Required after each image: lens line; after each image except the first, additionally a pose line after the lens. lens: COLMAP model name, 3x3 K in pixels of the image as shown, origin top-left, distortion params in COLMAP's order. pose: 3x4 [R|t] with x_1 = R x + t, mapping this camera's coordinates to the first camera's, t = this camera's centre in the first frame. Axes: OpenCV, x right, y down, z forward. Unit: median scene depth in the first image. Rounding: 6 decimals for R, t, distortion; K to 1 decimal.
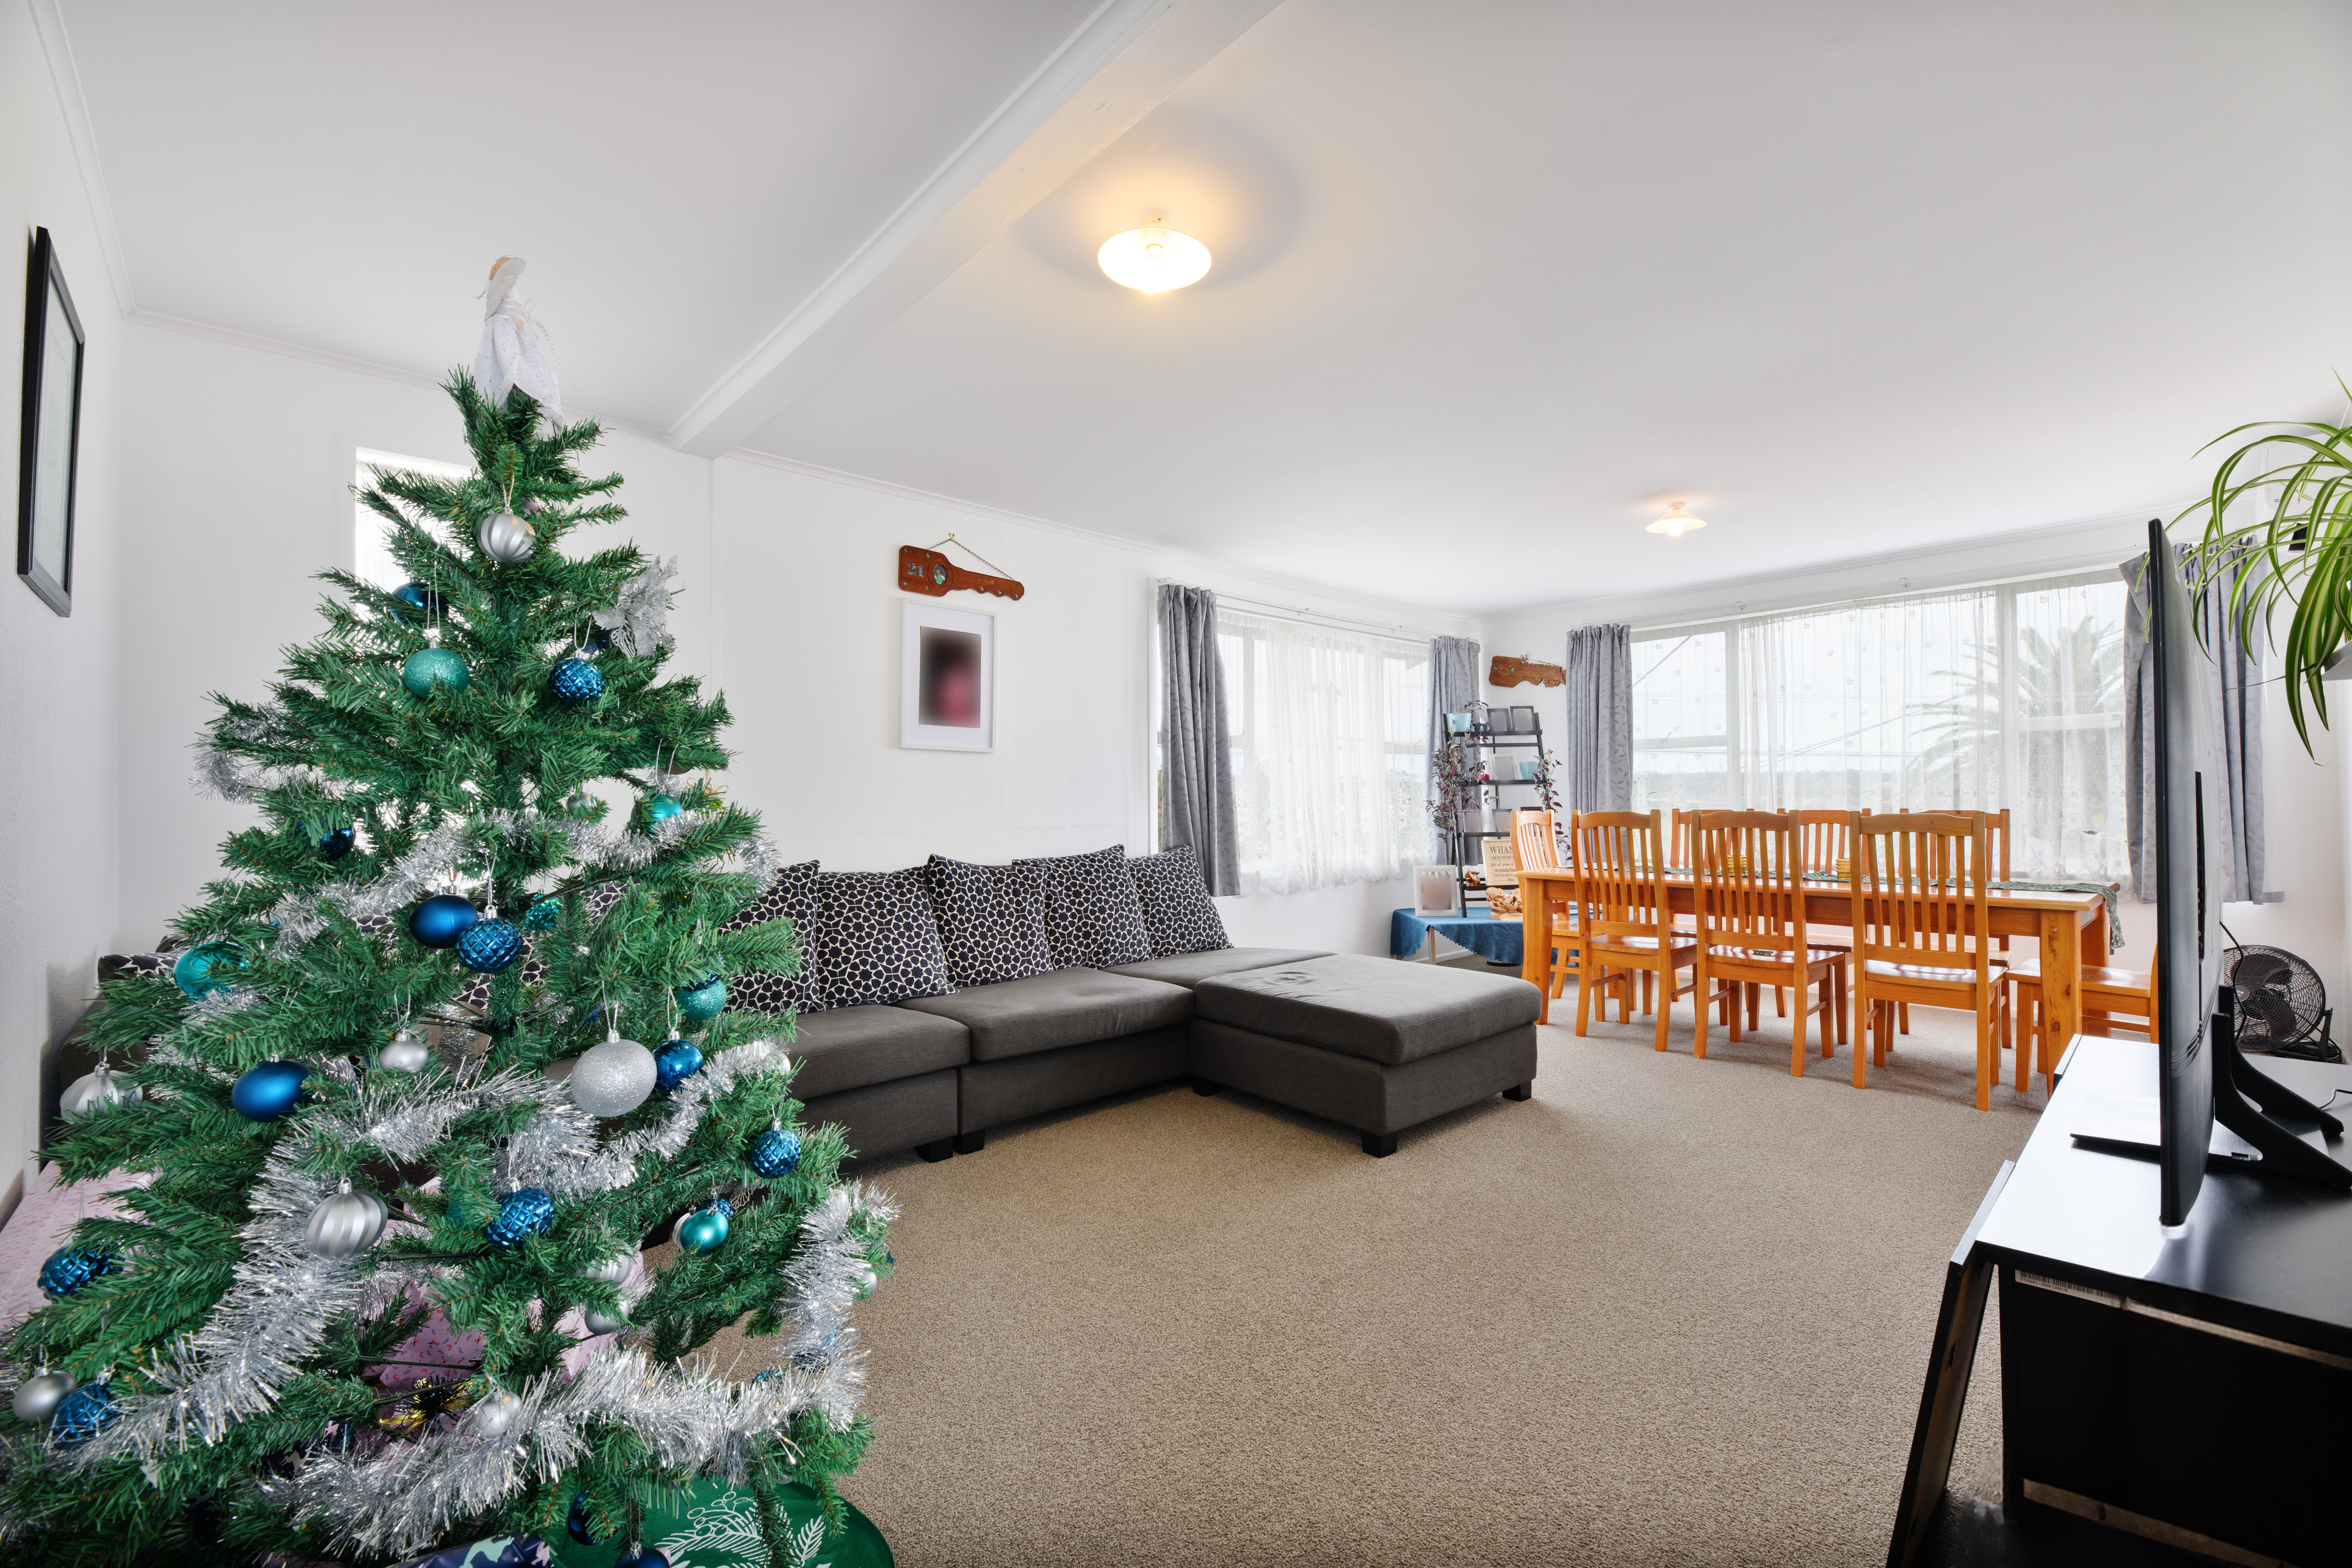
lens RADIAL K [[958.5, 0, 1207.7], [0, 958.5, 782.4], [0, 0, 1]] dist [-0.001596, -0.000265]
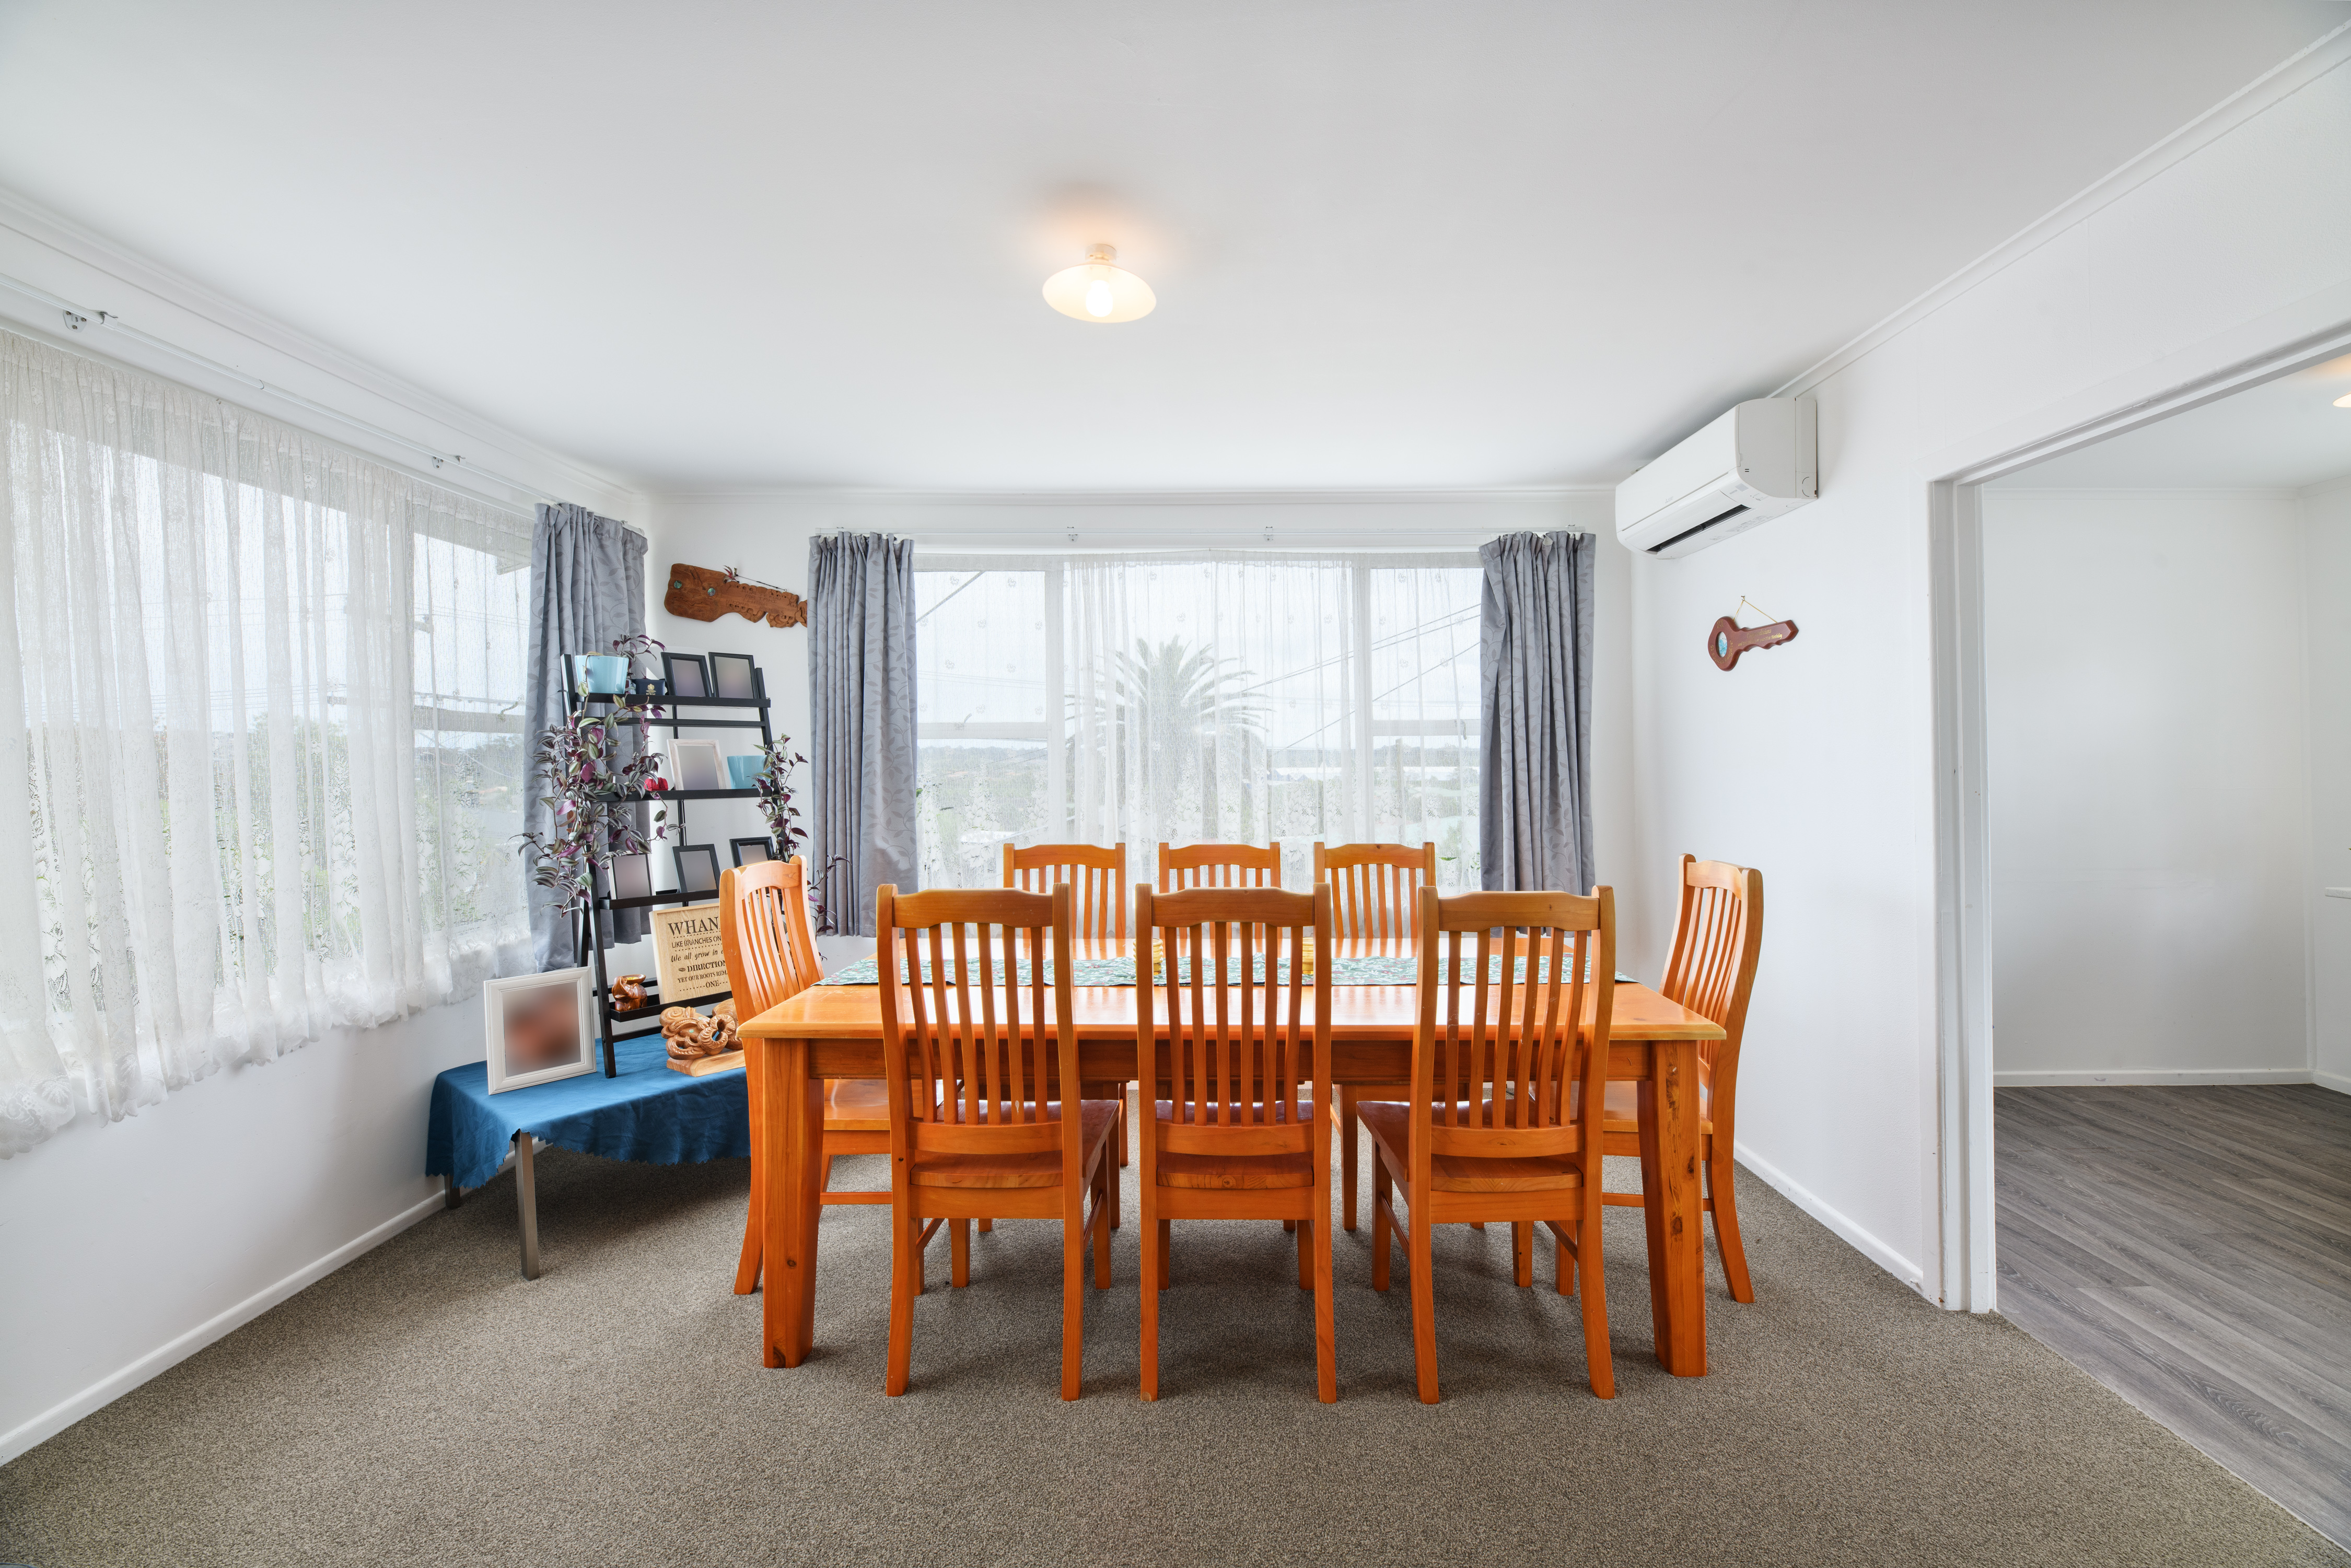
lens RADIAL K [[957.9, 0, 1207.1], [0, 957.9, 782.4], [0, 0, 1]] dist [-0.001596, -0.000265]
pose [[0.687927, -0.004110, 0.725768, 0.119788], [-0.018291, 0.999568, 0.022998, -0.024078], [-0.725549, -0.029096, 0.687555, 0.435129]]
